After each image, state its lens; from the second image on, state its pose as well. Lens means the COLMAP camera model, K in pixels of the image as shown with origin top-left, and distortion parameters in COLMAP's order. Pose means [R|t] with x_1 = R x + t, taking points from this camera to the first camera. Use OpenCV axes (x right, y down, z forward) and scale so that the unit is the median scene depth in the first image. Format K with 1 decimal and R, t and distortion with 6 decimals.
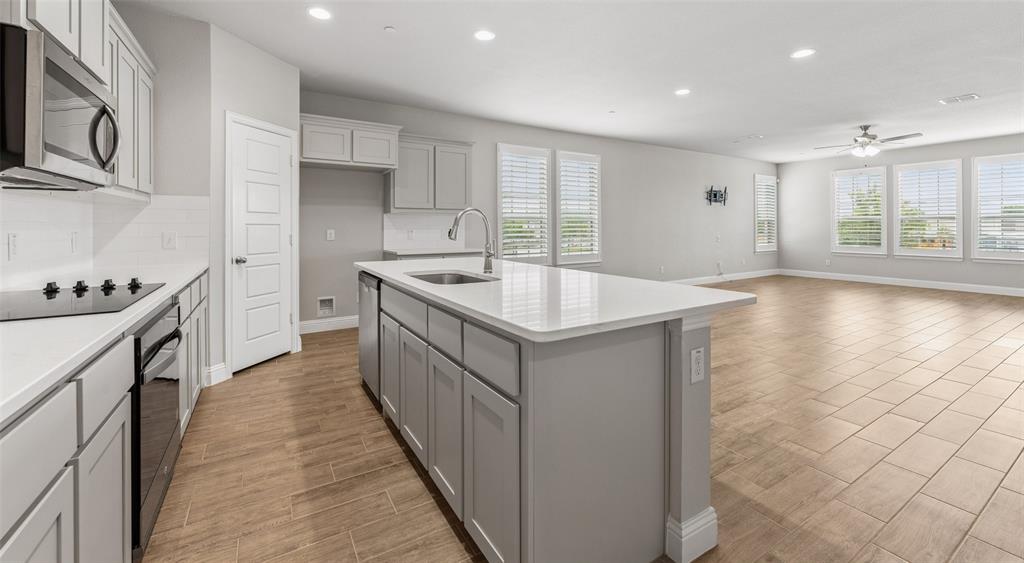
lens RADIAL K [[408.1, 0, 514.4], [0, 408.1, 224.5], [0, 0, 1]] dist [-0.001689, -0.000199]
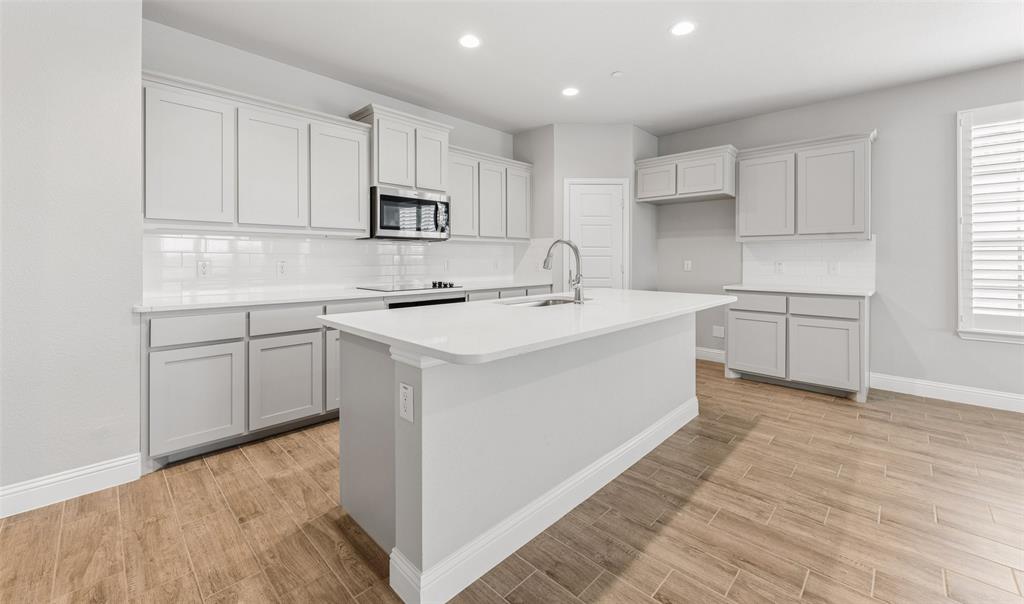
lens RADIAL K [[407.3, 0, 512.0], [0, 407.3, 256.7], [0, 0, 1]] dist [-0.001119, -0.000039]
pose [[0.243839, -0.000336, -0.969816, 0.532705], [0.004227, 0.999991, 0.000717, 0.000410], [0.969807, -0.004274, 0.243838, 0.371716]]
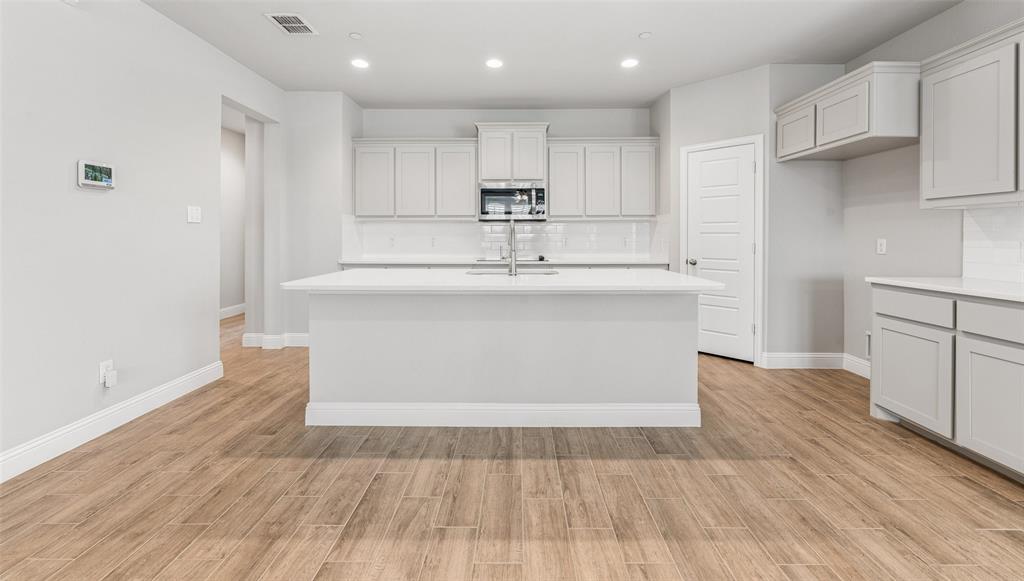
lens RADIAL K [[407.5, 0, 513.2], [0, 407.5, 232.3], [0, 0, 1]] dist [-0.001329, -0.000303]
pose [[-0.535129, -0.005115, -0.844755, 0.557622], [0.007060, 0.999920, -0.010527, 0.005236], [0.844741, -0.011598, -0.535050, 1.000368]]
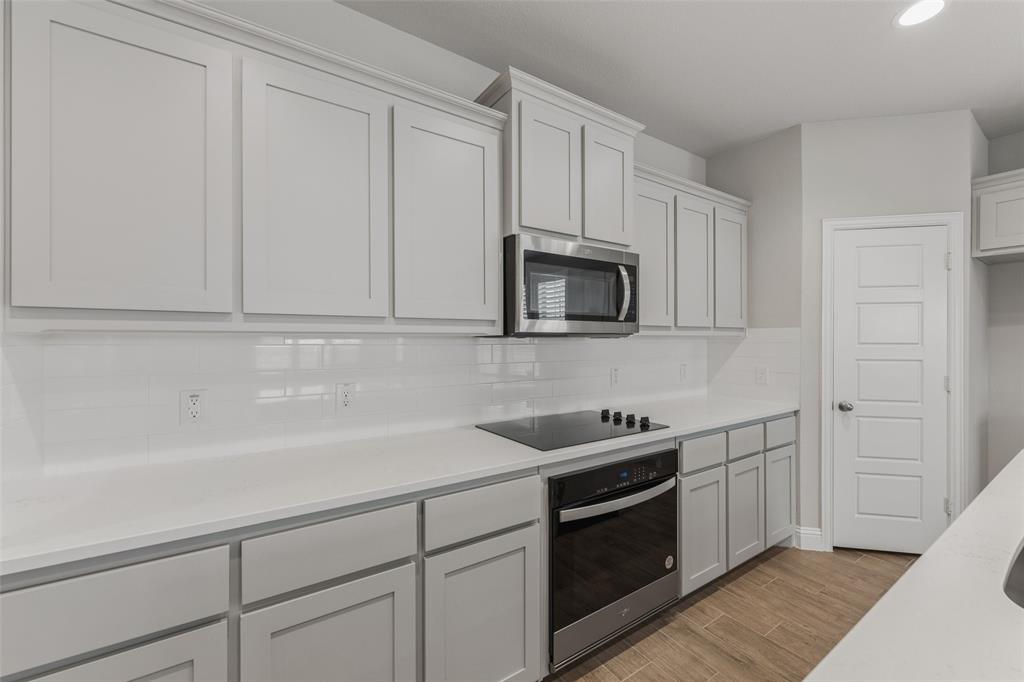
lens RADIAL K [[408.0, 0, 512.0], [0, 408.0, 341.0], [0, 0, 1]] dist [-0.001786, -0.000310]
pose [[0.033716, 0.004747, -0.999420, 0.066666], [0.006429, 0.999967, 0.004967, -0.037028], [0.999411, -0.006593, 0.033684, 0.284306]]
